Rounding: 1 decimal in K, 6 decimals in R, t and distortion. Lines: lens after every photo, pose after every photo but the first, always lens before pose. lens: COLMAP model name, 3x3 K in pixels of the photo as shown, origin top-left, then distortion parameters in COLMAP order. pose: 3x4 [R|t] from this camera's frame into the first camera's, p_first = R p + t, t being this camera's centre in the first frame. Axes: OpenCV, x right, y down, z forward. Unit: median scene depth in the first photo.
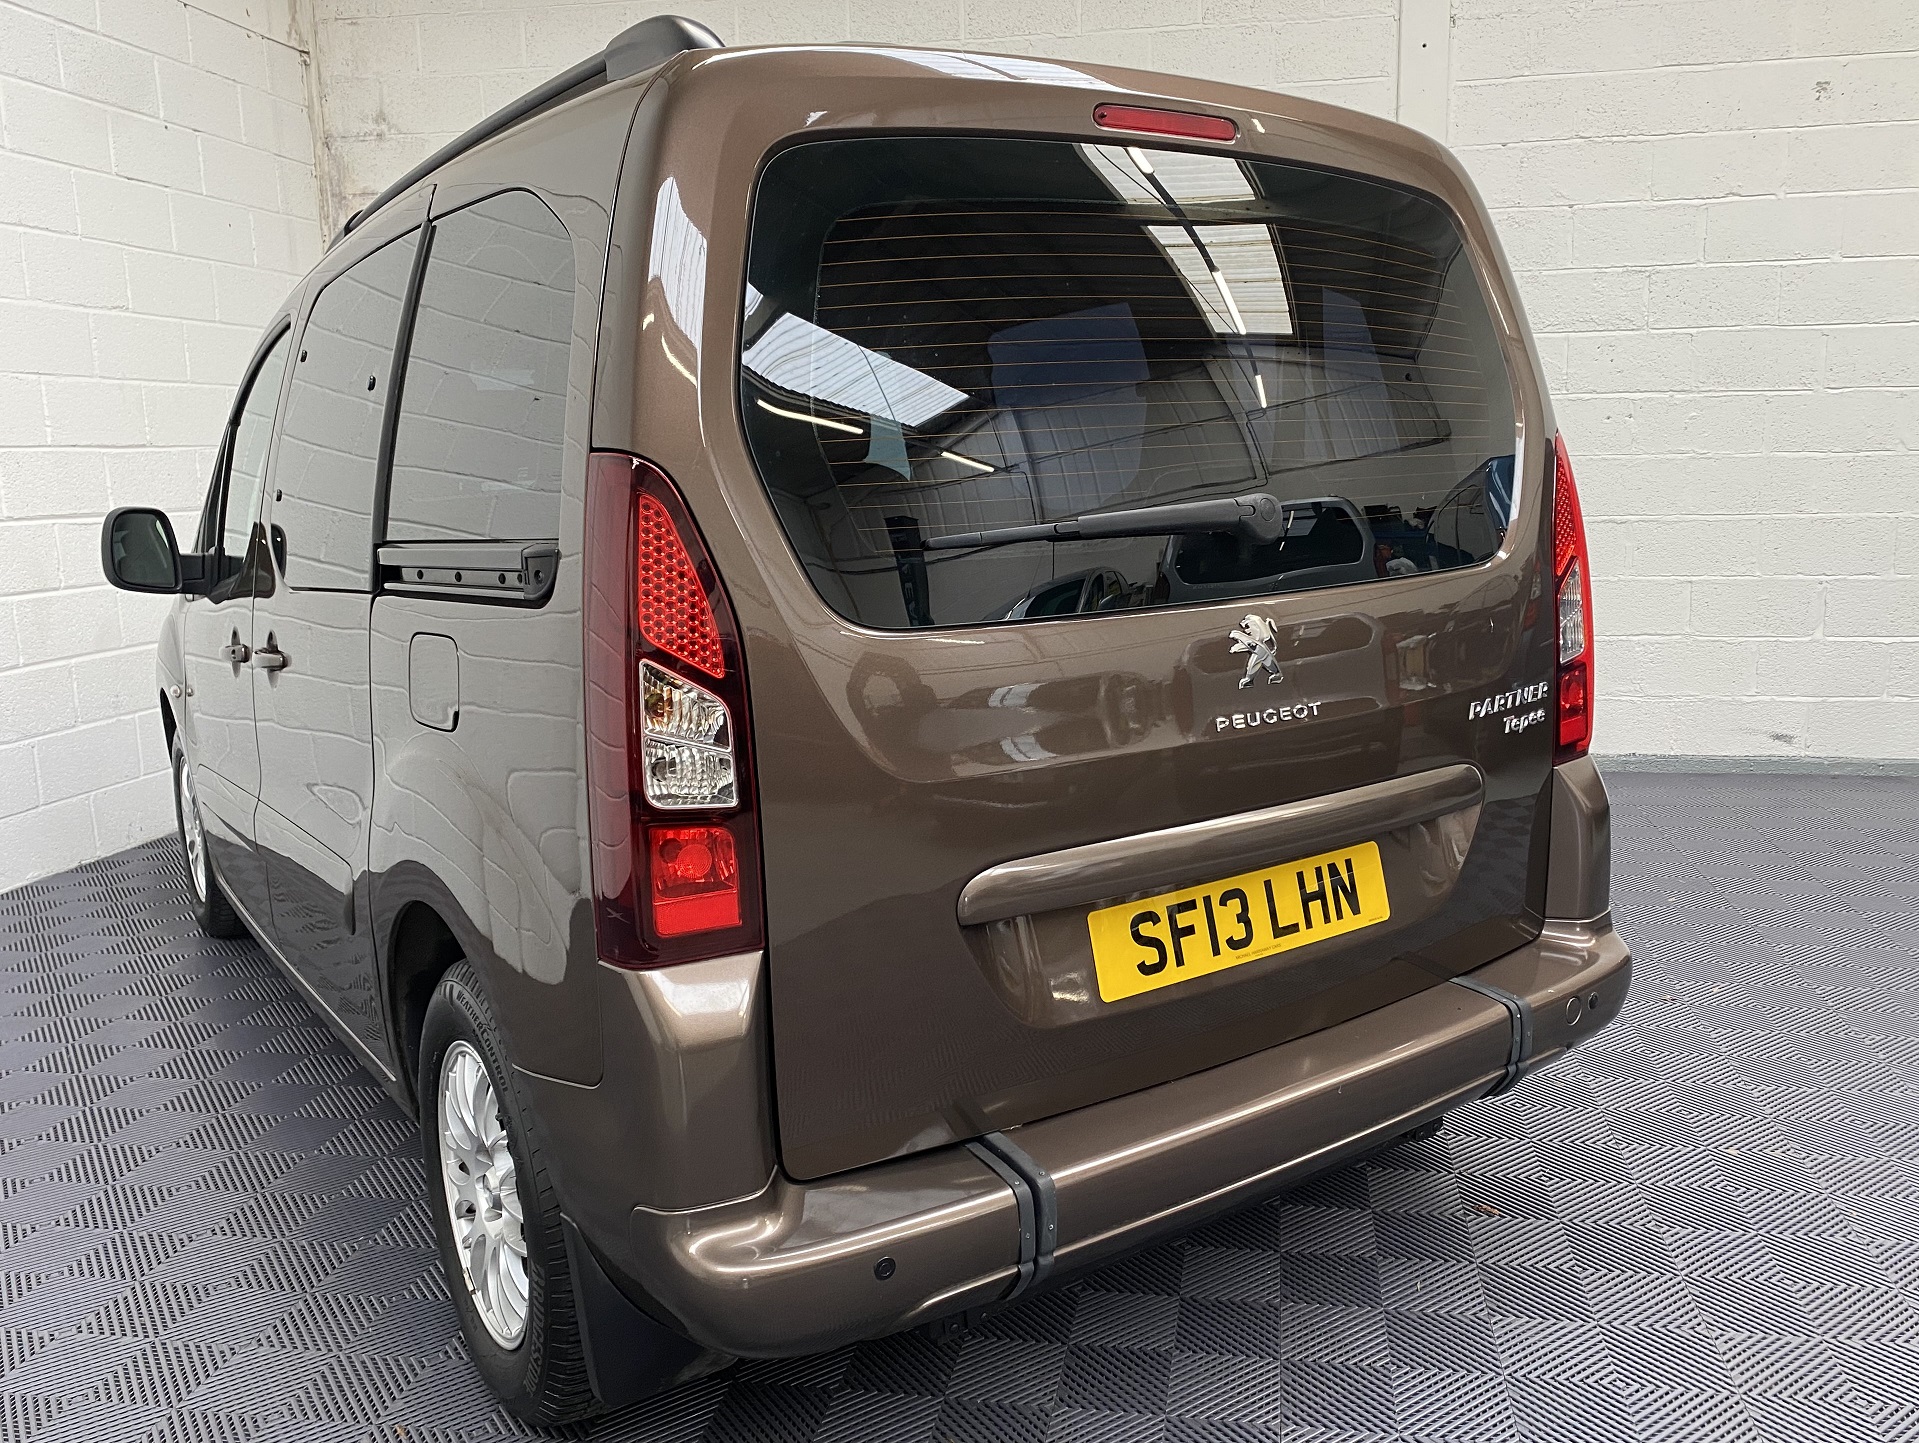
lens RADIAL K [[1518.3, 0, 1030.3], [0, 1518.3, 653.6], [0, 0, 1]] dist [0.052405, -0.066780]
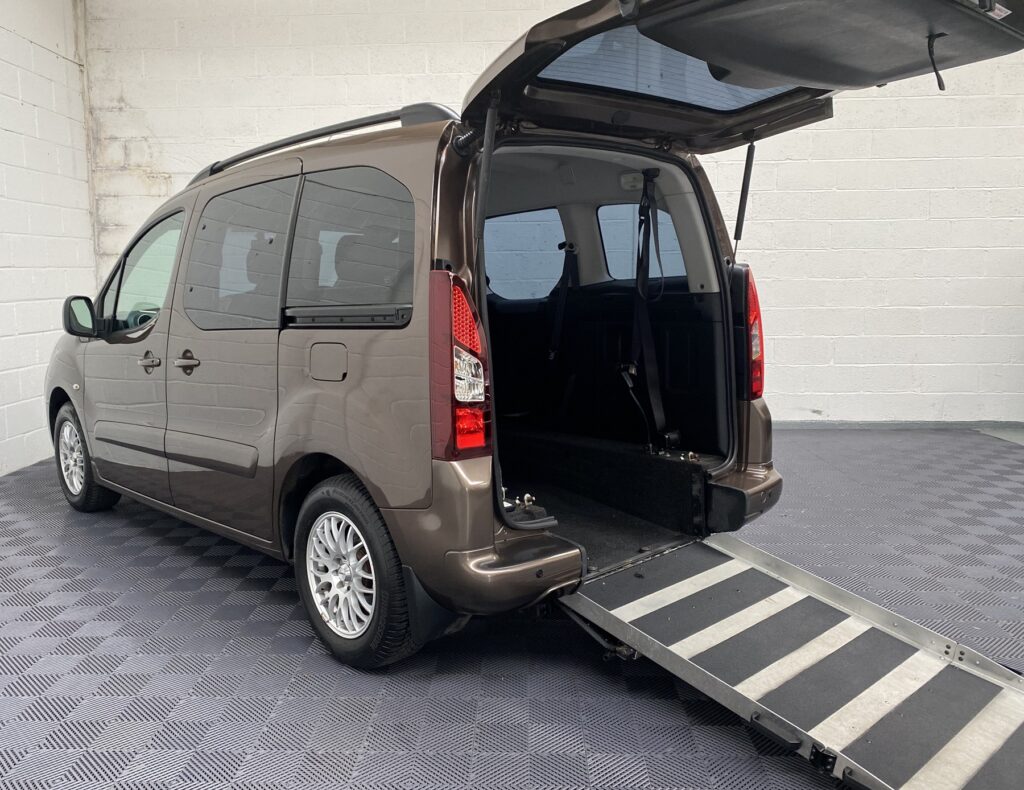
lens RADIAL K [[859.4, 0, 500.4], [0, 859.4, 347.8], [0, 0, 1]] dist [0.000228, -0.003277]
pose [[0.992368, -0.000956, 0.123304, -0.274976], [0.006881, 0.998841, -0.047634, 0.060852], [-0.123116, 0.048119, 0.991225, -0.396634]]
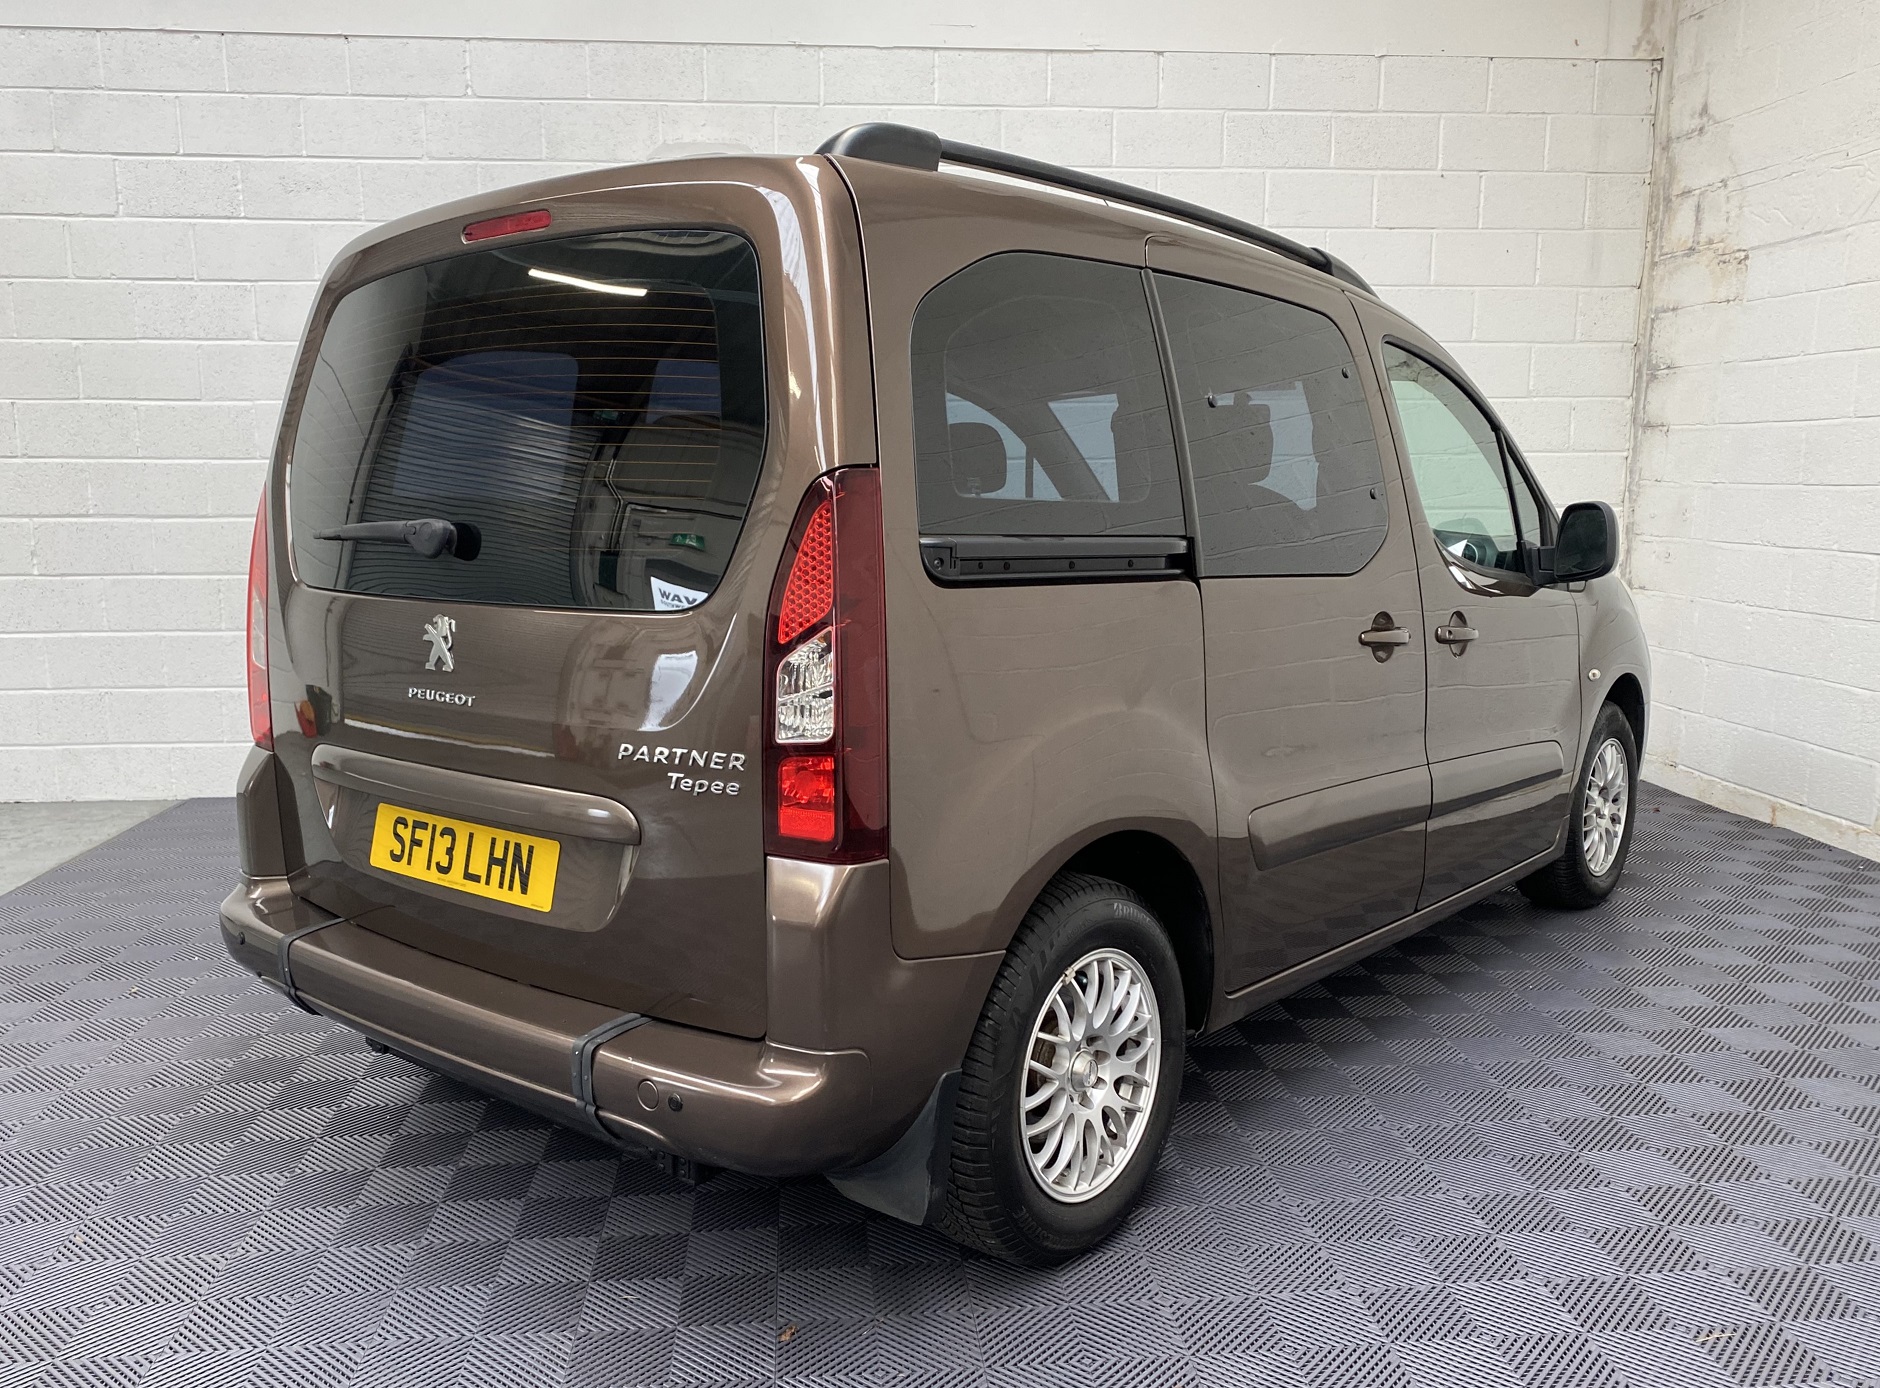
lens RADIAL K [[1522.6, 0, 924.7], [0, 1522.6, 675.5], [0, 0, 1]] dist [0.015533, 0.003253]
pose [[0.260755, 0.146129, -0.954282, 1.400155], [-0.125139, 0.985255, 0.116678, -0.166809], [0.957260, 0.088993, 0.275196, 0.983829]]
